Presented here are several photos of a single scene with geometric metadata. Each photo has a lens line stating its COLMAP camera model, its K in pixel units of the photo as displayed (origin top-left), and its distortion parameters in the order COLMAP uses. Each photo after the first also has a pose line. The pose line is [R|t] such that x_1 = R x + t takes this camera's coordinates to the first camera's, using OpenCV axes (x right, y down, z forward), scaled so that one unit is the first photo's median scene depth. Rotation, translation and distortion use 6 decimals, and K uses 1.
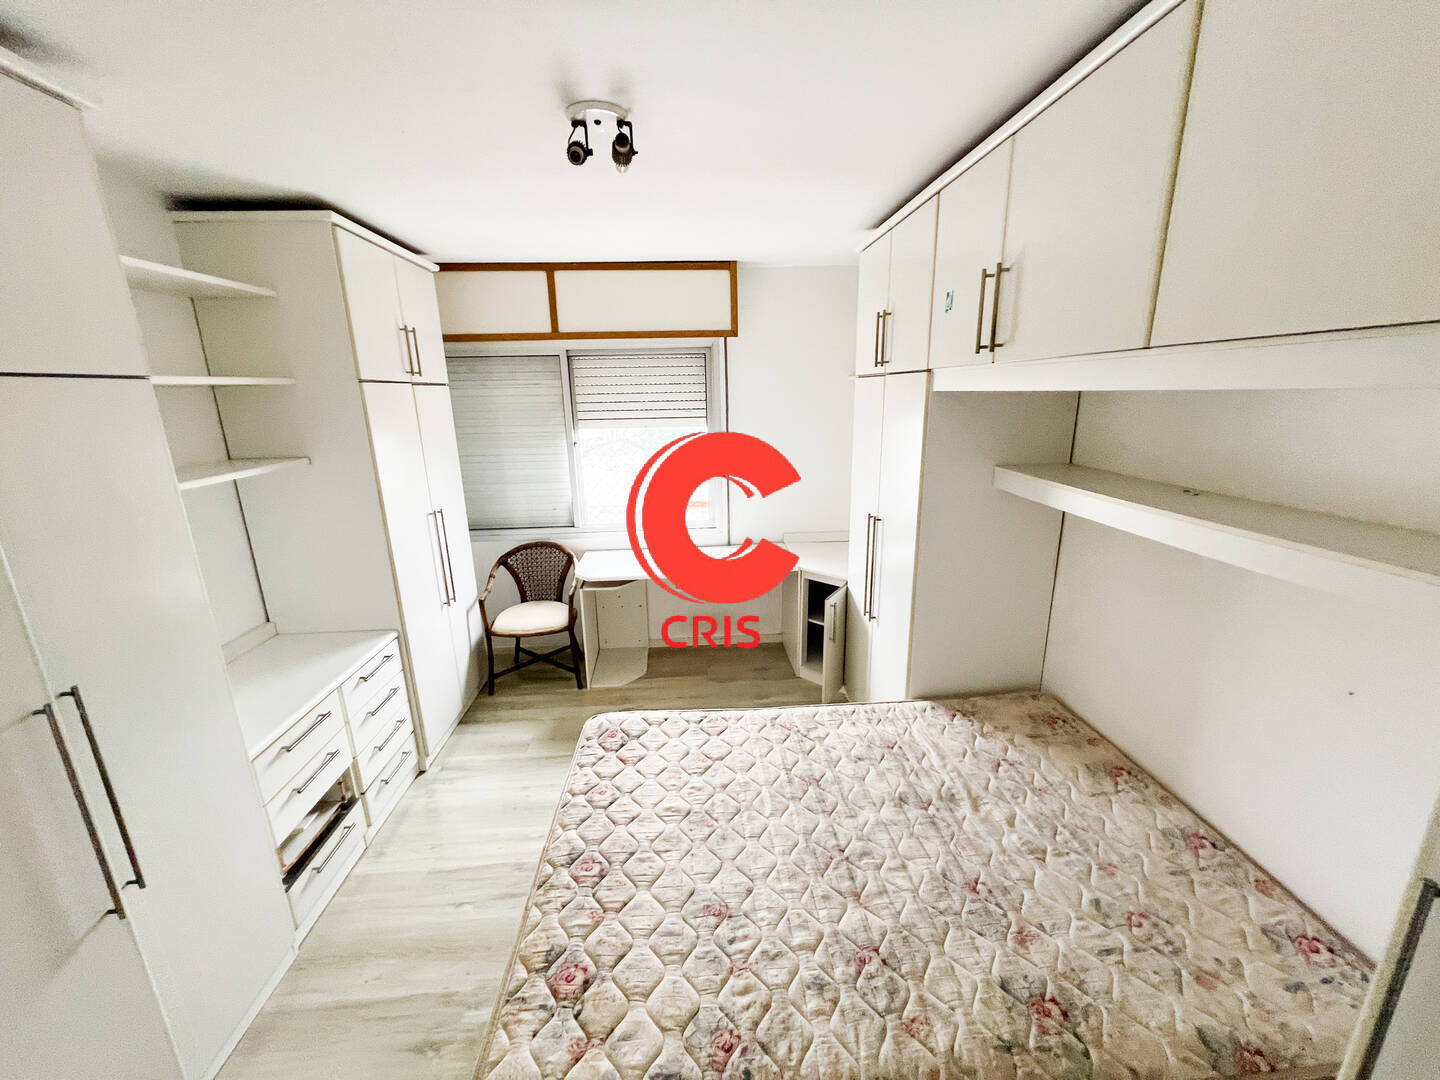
lens RADIAL K [[572.8, 0, 721.5], [0, 572.8, 540.8], [0, 0, 1]] dist [0.000516, -0.000369]
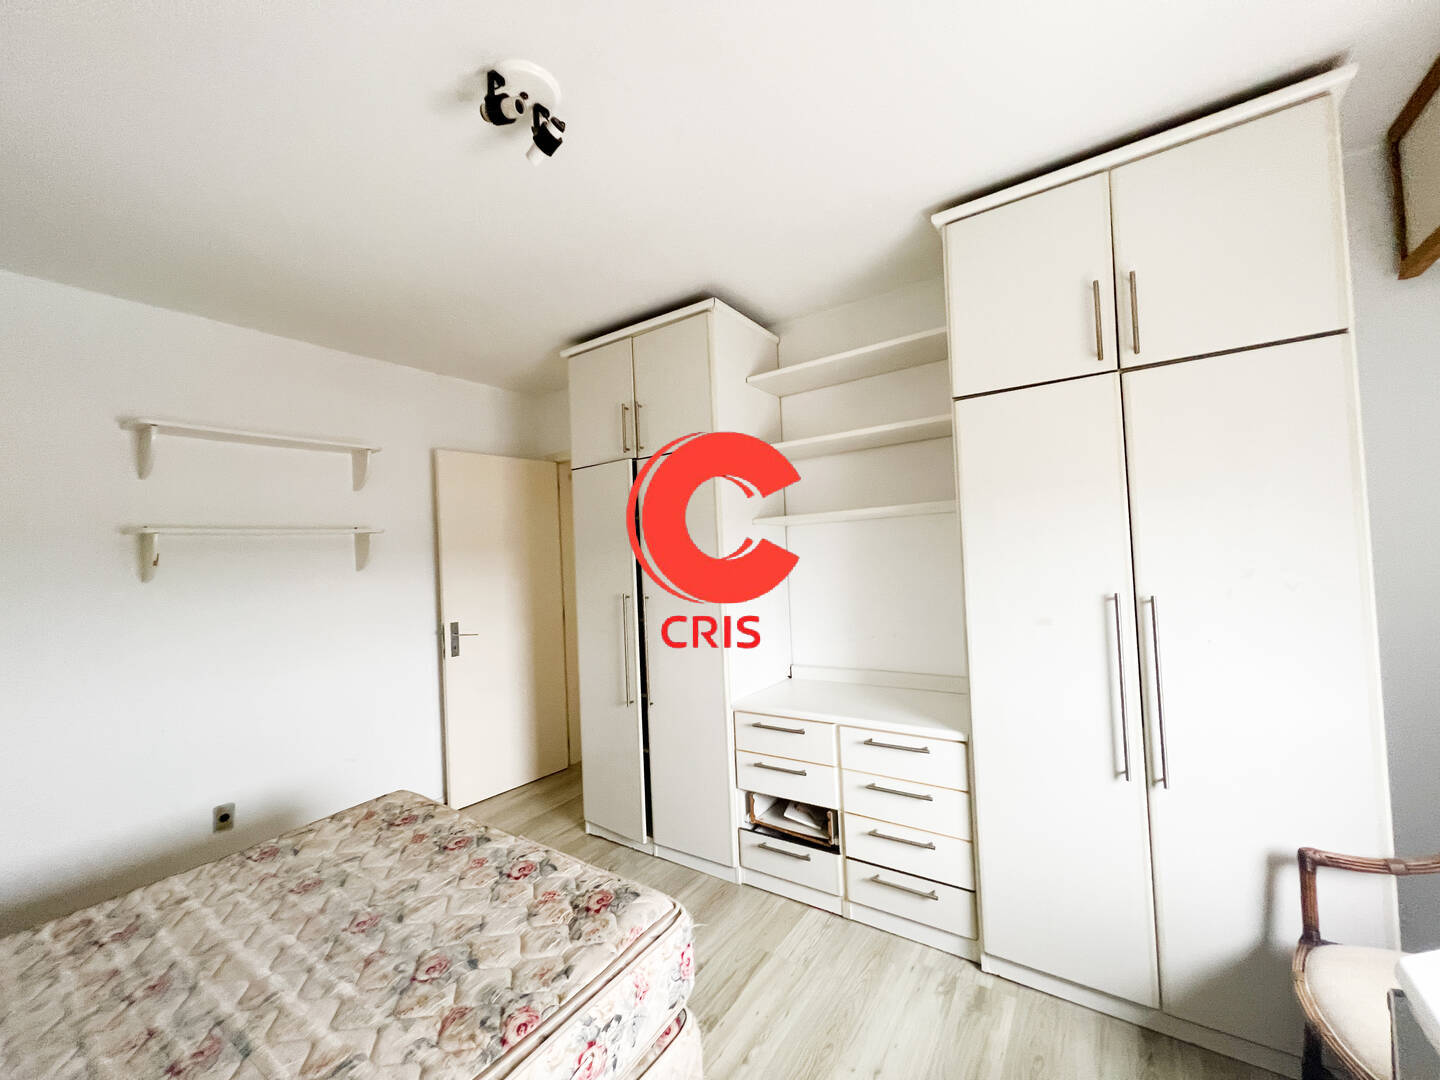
lens RADIAL K [[572.8, 0, 720.0], [0, 572.8, 538.1], [0, 0, 1]] dist [0.000516, -0.000369]
pose [[-0.621485, 0.022701, -0.783097, 0.269294], [-0.144179, 0.979193, 0.142809, -0.208870], [0.770045, 0.201660, -0.605280, 1.681237]]
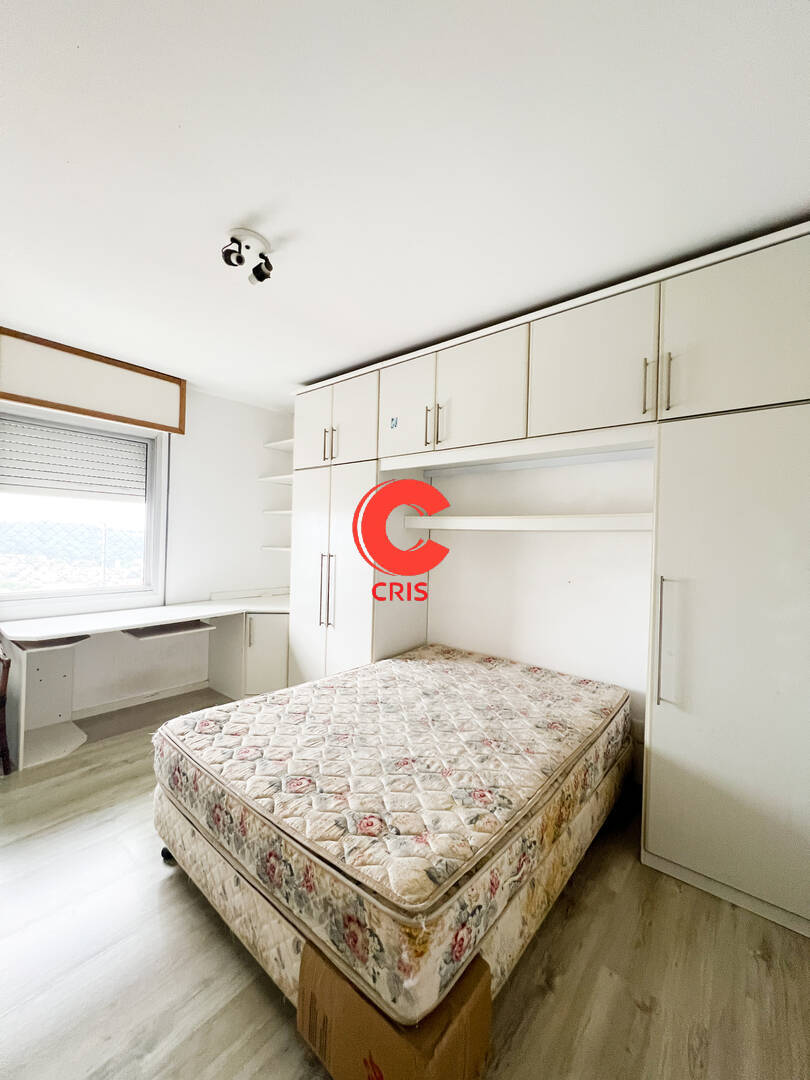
lens RADIAL K [[429.6, 0, 402.0], [0, 429.6, 540.7], [0, 0, 1]] dist [0.000516, -0.000369]
pose [[0.689456, 0.035401, 0.723462, -0.638377], [0.143612, 0.972295, -0.184439, 0.243105], [-0.709948, 0.231060, 0.665270, 0.130782]]
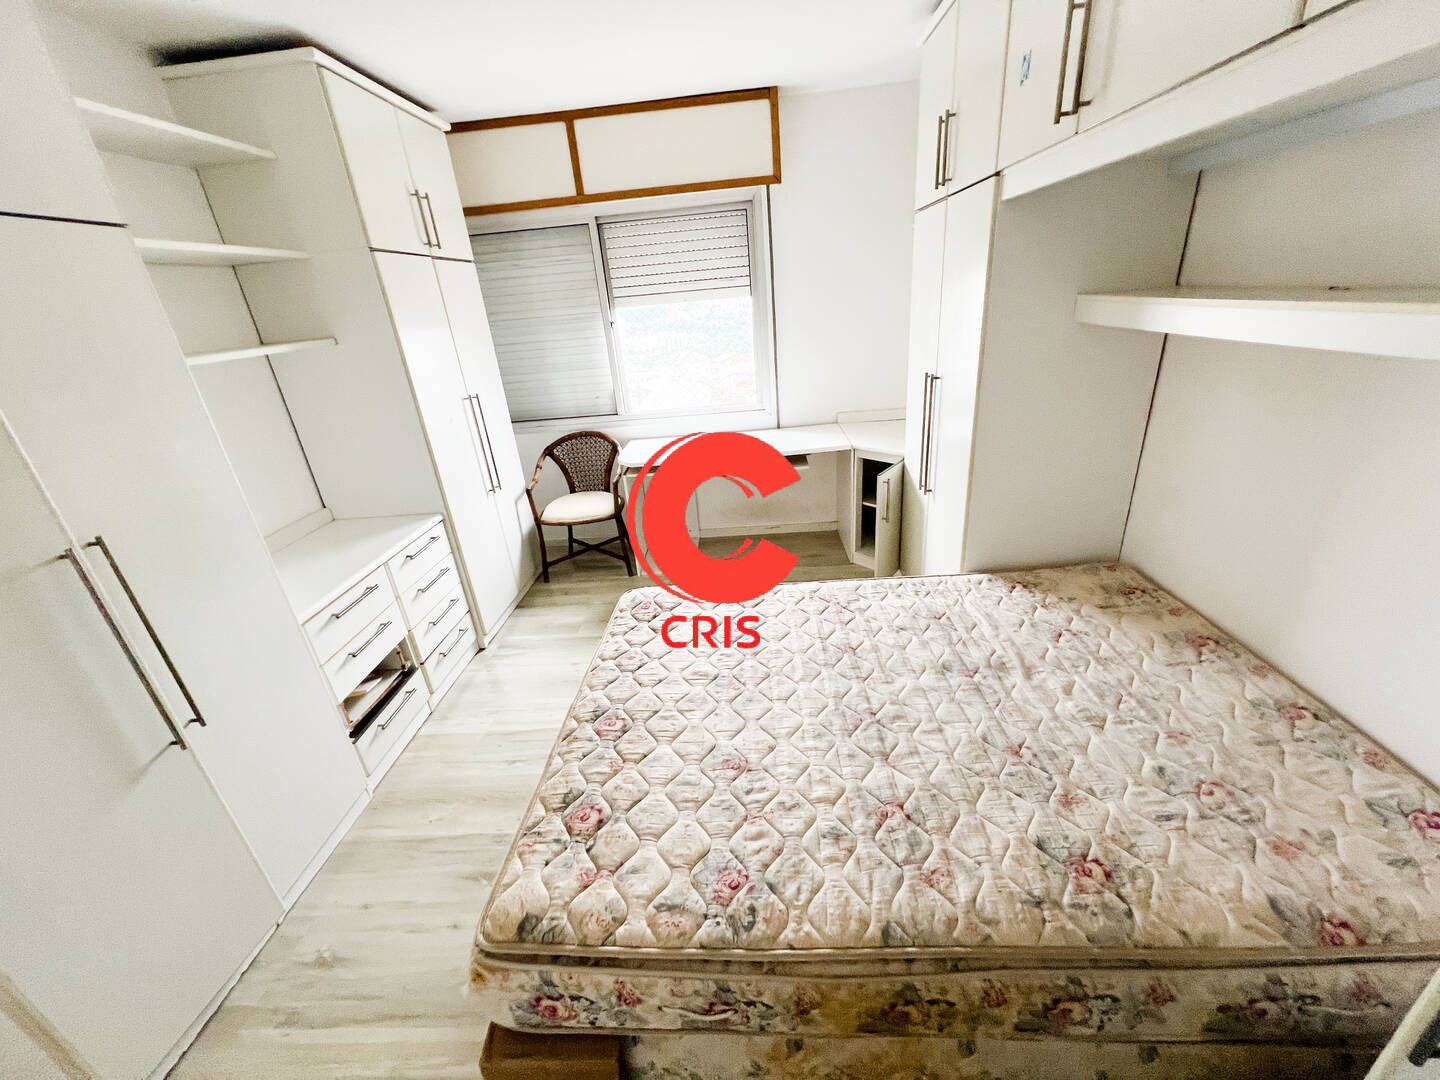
lens RADIAL K [[572.8, 0, 722.6], [0, 572.8, 540.3], [0, 0, 1]] dist [0.000516, -0.000369]
pose [[0.992493, -0.015382, -0.121334, 0.074014], [0.033936, 0.987741, 0.152370, 0.095805], [0.117502, -0.155343, 0.980847, 0.081390]]
